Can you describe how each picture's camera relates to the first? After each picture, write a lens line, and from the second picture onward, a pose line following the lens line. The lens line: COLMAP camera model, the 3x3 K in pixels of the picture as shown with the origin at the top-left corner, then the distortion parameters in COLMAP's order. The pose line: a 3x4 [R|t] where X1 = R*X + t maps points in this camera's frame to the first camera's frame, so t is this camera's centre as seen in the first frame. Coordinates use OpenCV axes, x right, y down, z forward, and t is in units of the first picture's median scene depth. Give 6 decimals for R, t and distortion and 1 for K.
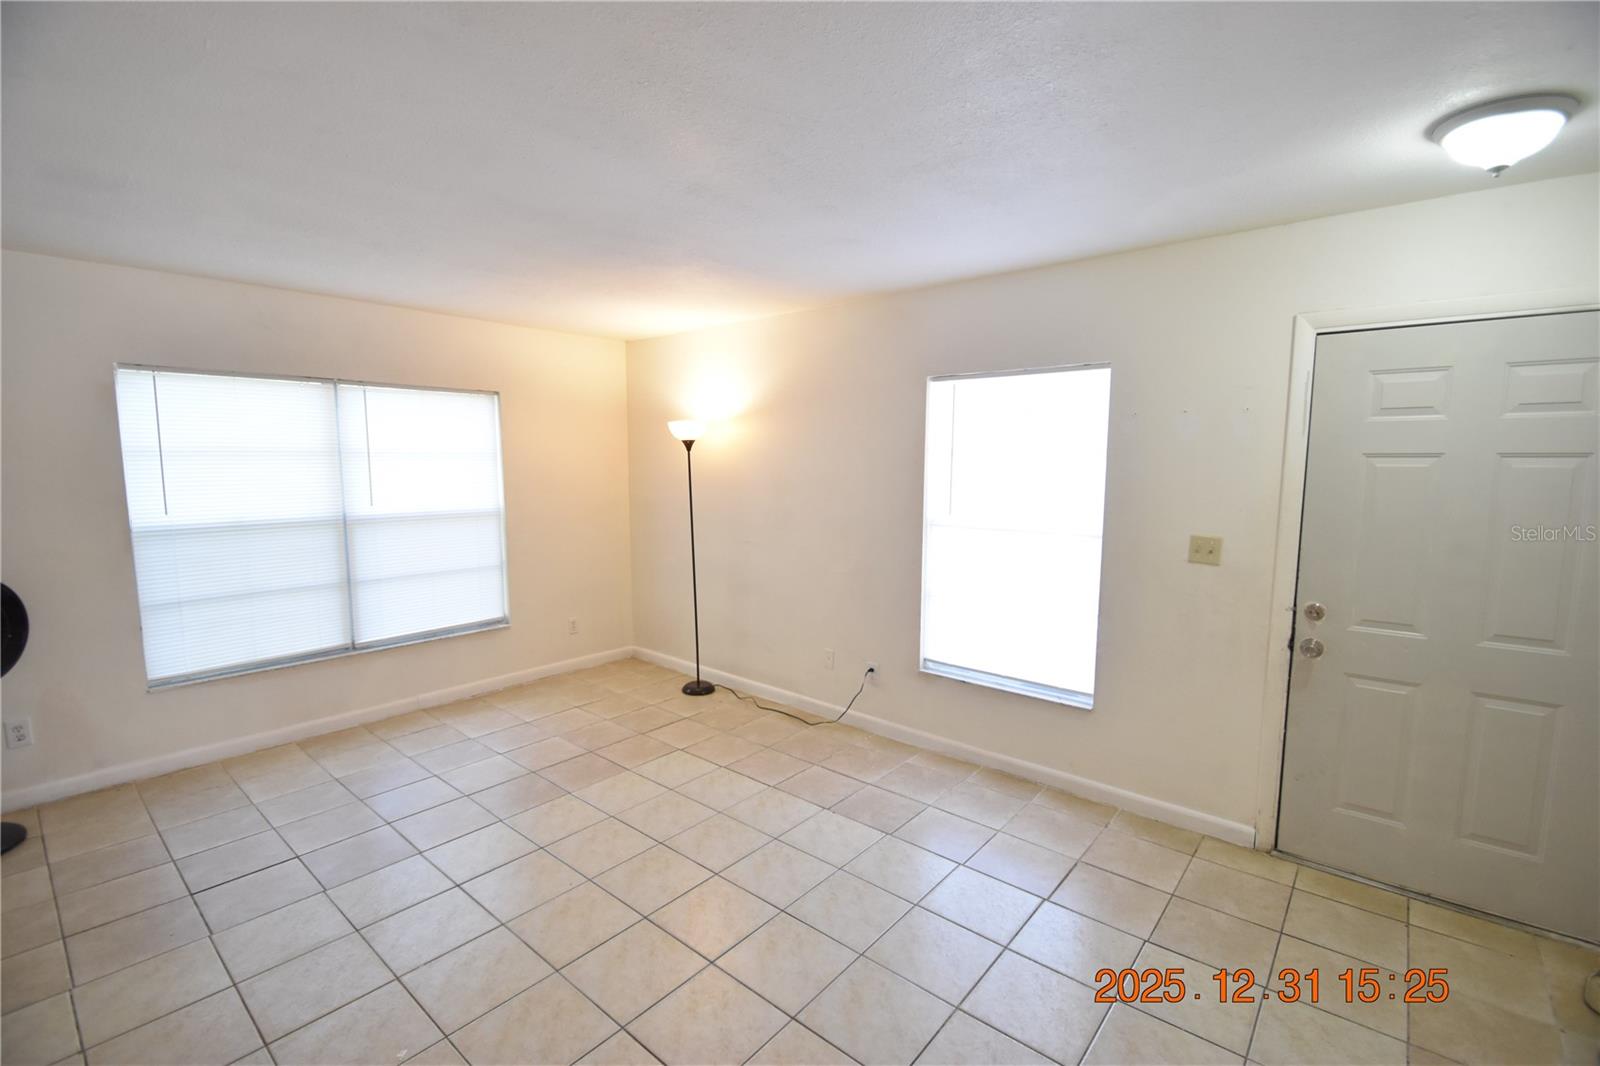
lens RADIAL K [[697.4, 0, 801.8], [0, 697.4, 537.4], [0, 0, 1]] dist [0.002864, -0.009272]
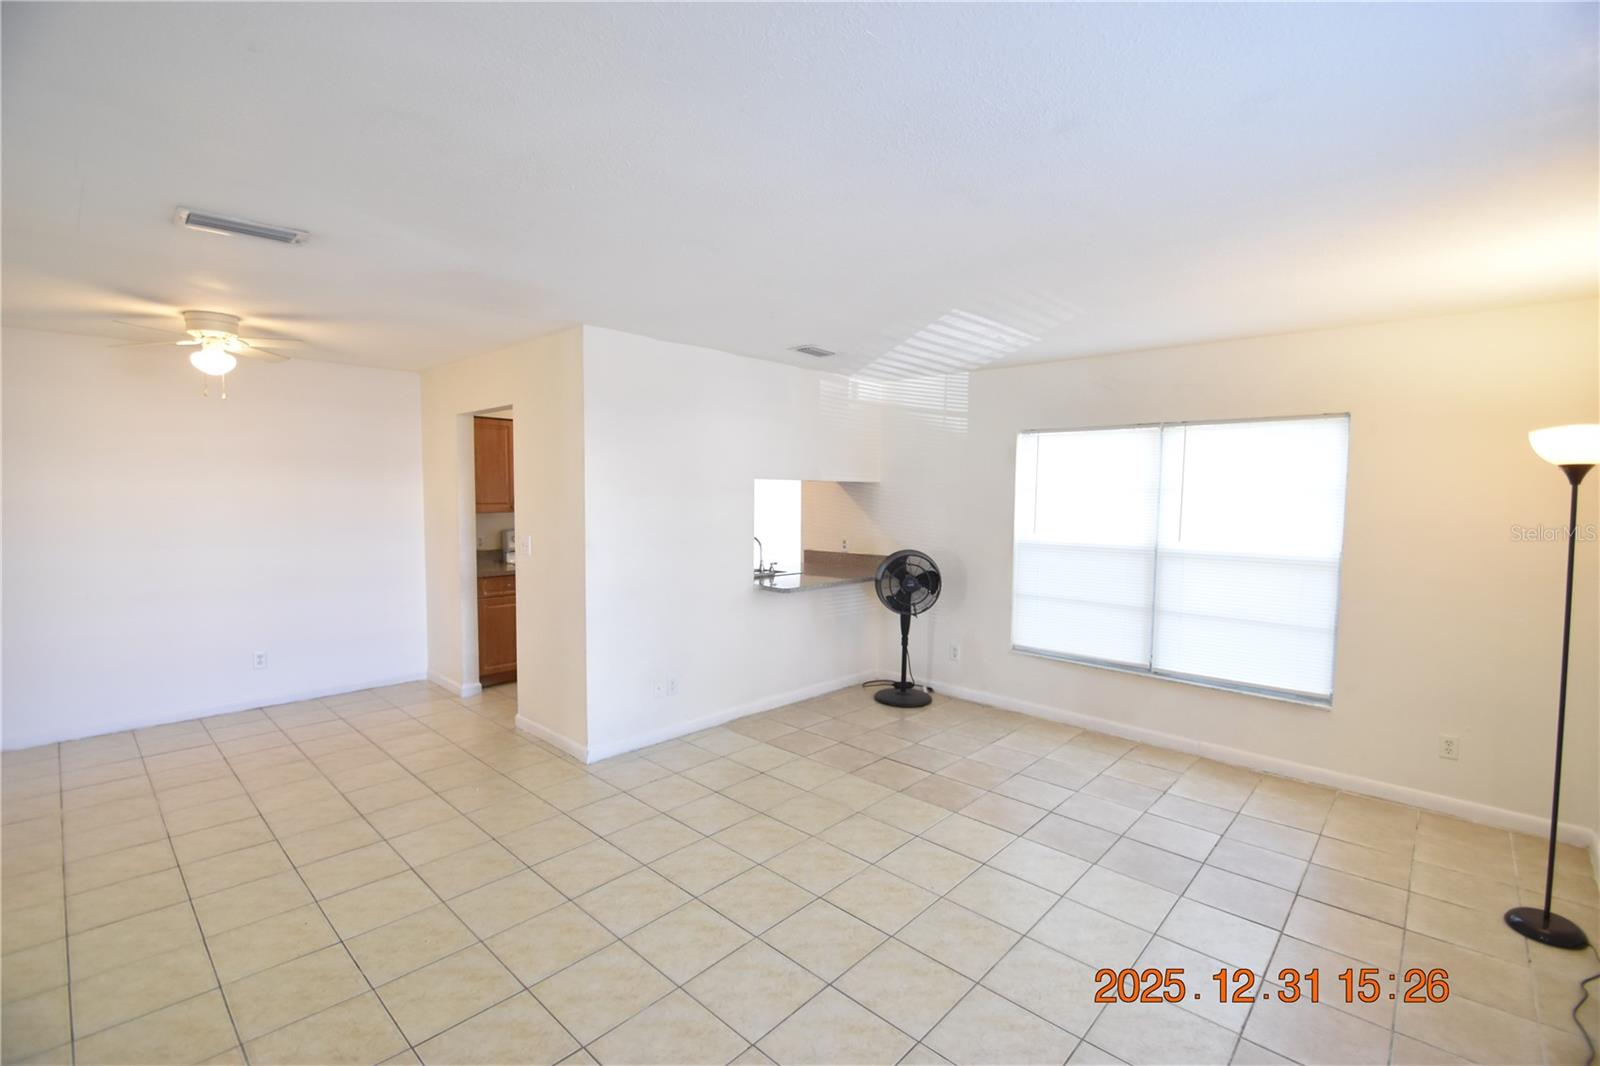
lens RADIAL K [[697.4, 0, 798.9], [0, 697.4, 538.8], [0, 0, 1]] dist [0.002864, -0.009272]
pose [[-0.041572, 0.064399, -0.997058, 0.470733], [-0.124065, 0.989865, 0.069107, -0.053392], [0.991403, 0.126573, -0.033161, 0.510265]]
